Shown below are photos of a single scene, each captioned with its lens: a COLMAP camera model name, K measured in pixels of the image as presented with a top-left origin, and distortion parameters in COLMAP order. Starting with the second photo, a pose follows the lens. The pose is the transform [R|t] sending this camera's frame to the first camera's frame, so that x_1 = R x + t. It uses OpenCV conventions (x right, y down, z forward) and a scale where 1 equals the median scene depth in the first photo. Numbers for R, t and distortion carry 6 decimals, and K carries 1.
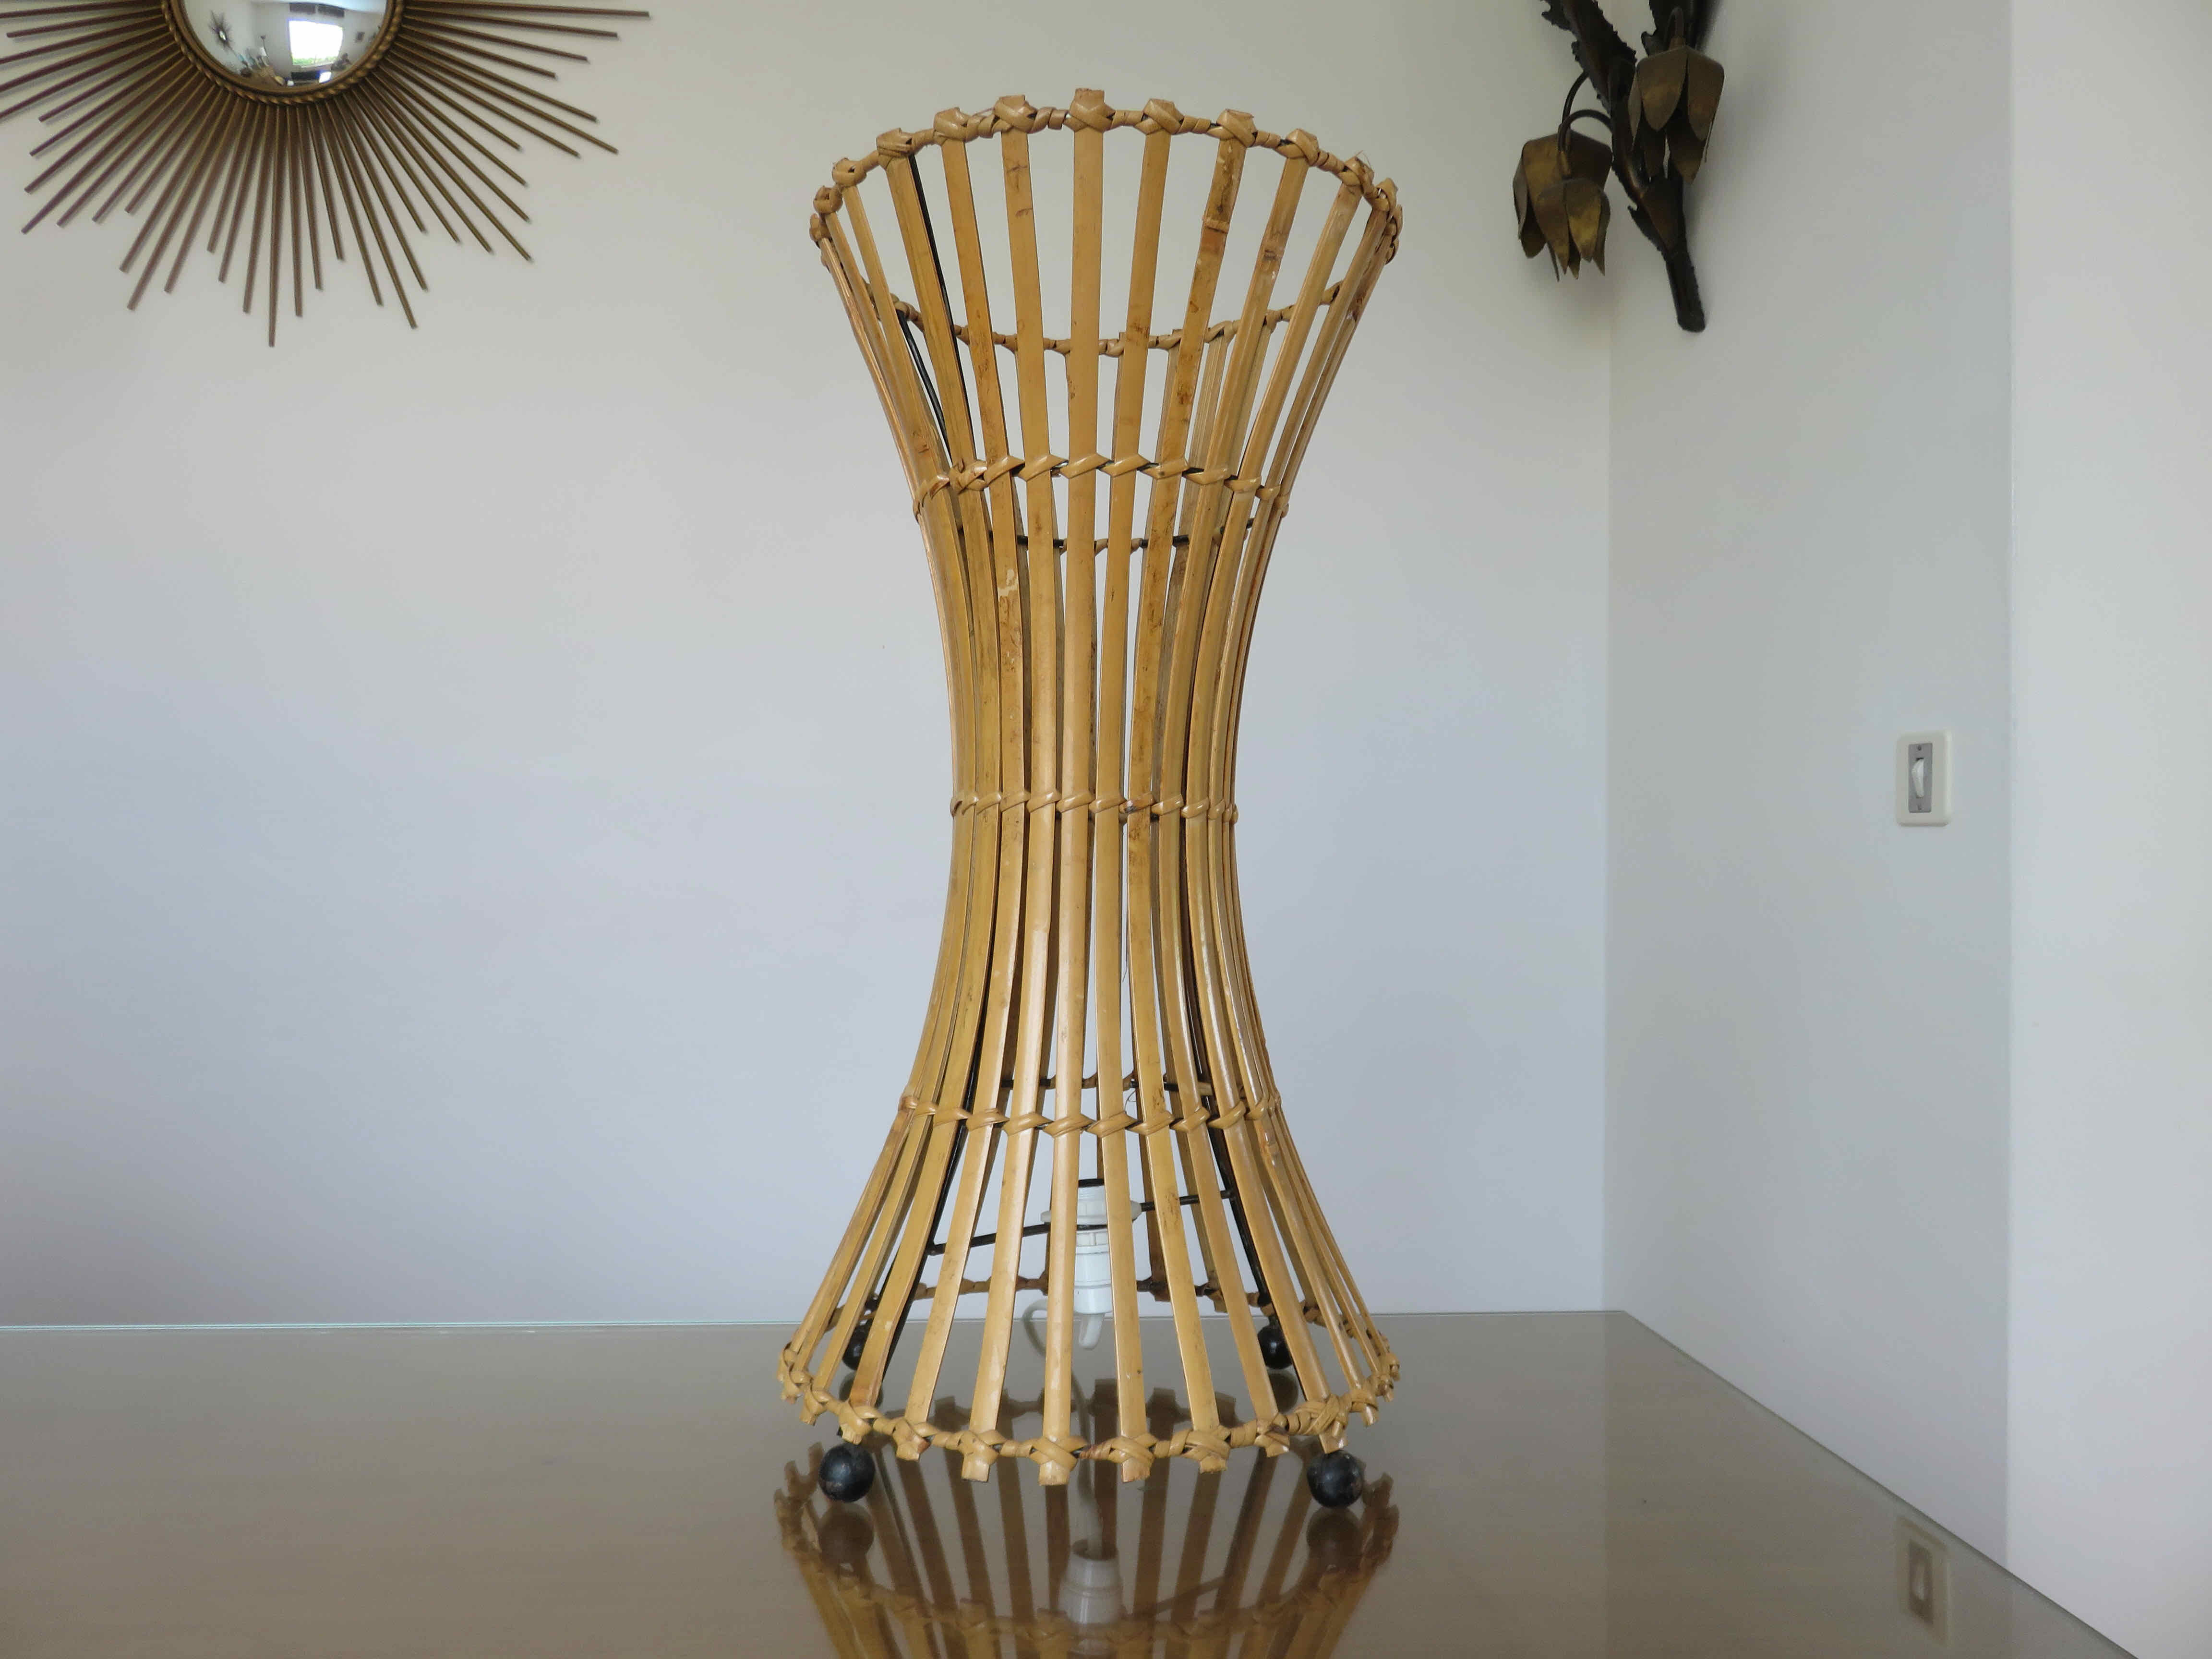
lens RADIAL K [[1650.5, 0, 1106.0], [0, 1650.5, 829.5], [0, 0, 1]] dist [-0.005914, 0.000827]
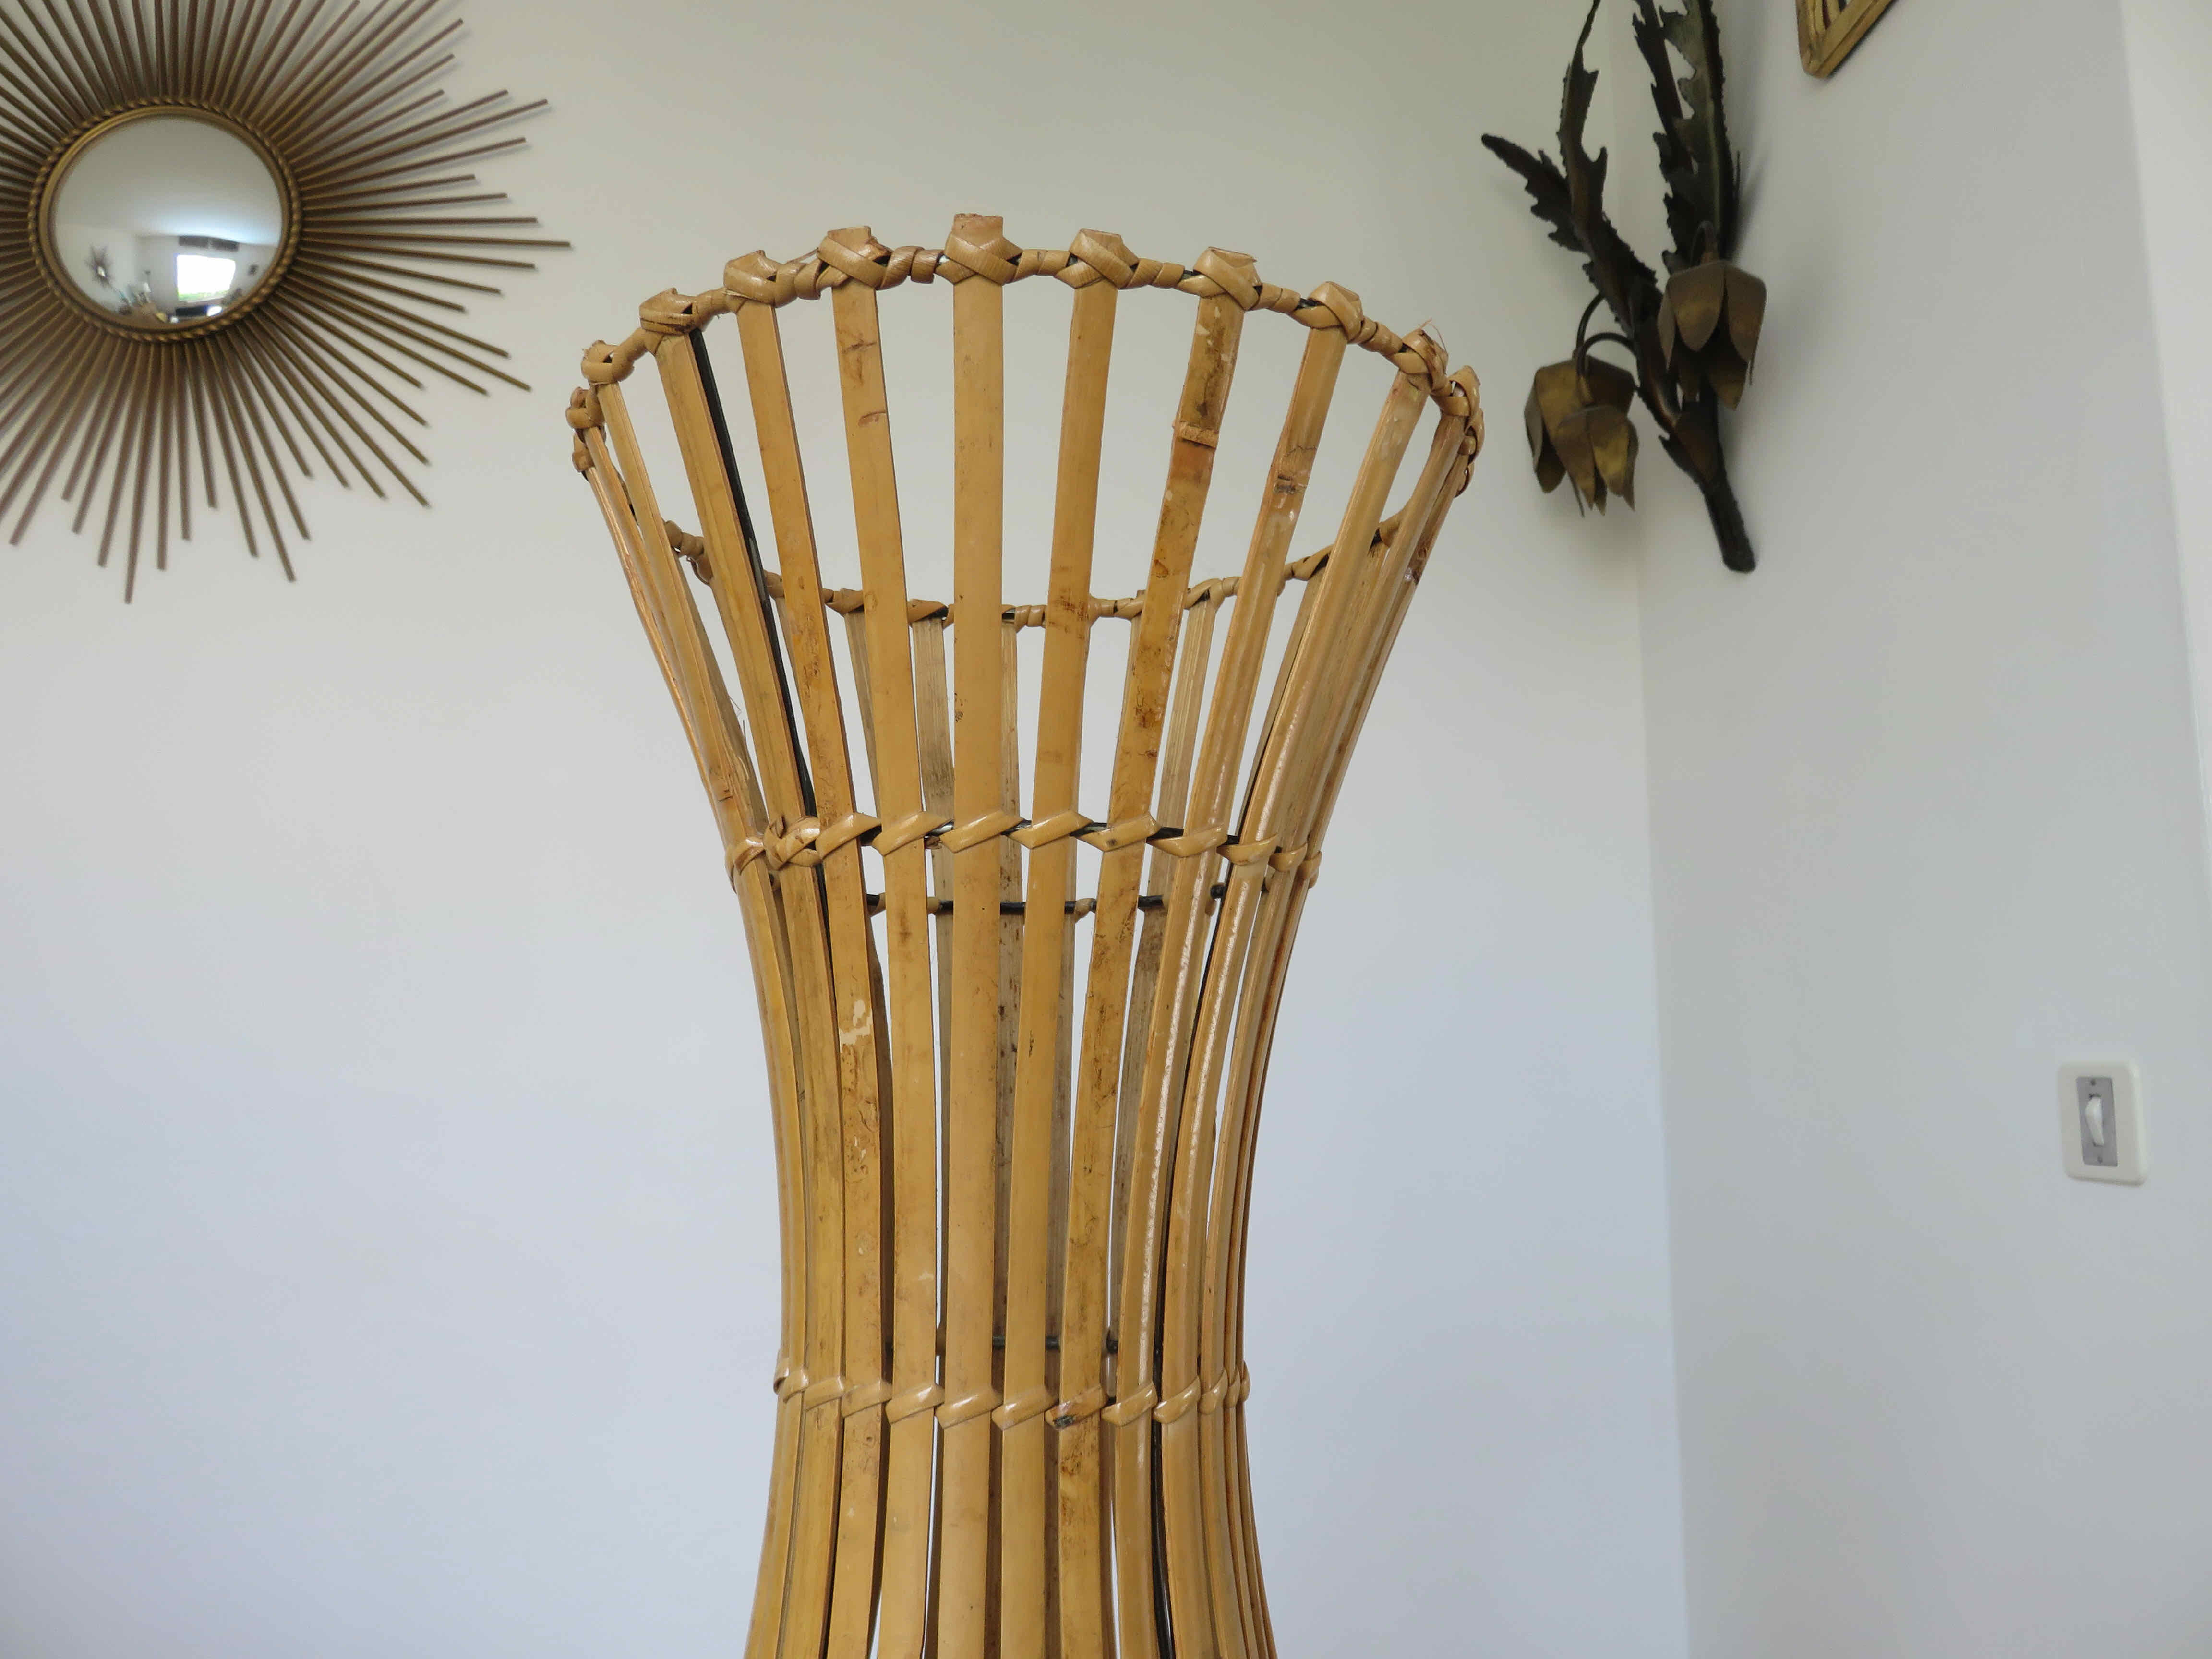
lens RADIAL K [[1653.0, 0, 1099.4], [0, 1653.0, 831.5], [0, 0, 1]] dist [-0.010102, 0.001565]
pose [[0.999942, -0.010057, 0.003933, 0.013293], [0.010495, 0.990852, -0.134543, -0.068813], [-0.002544, 0.134576, 0.990900, 0.203285]]
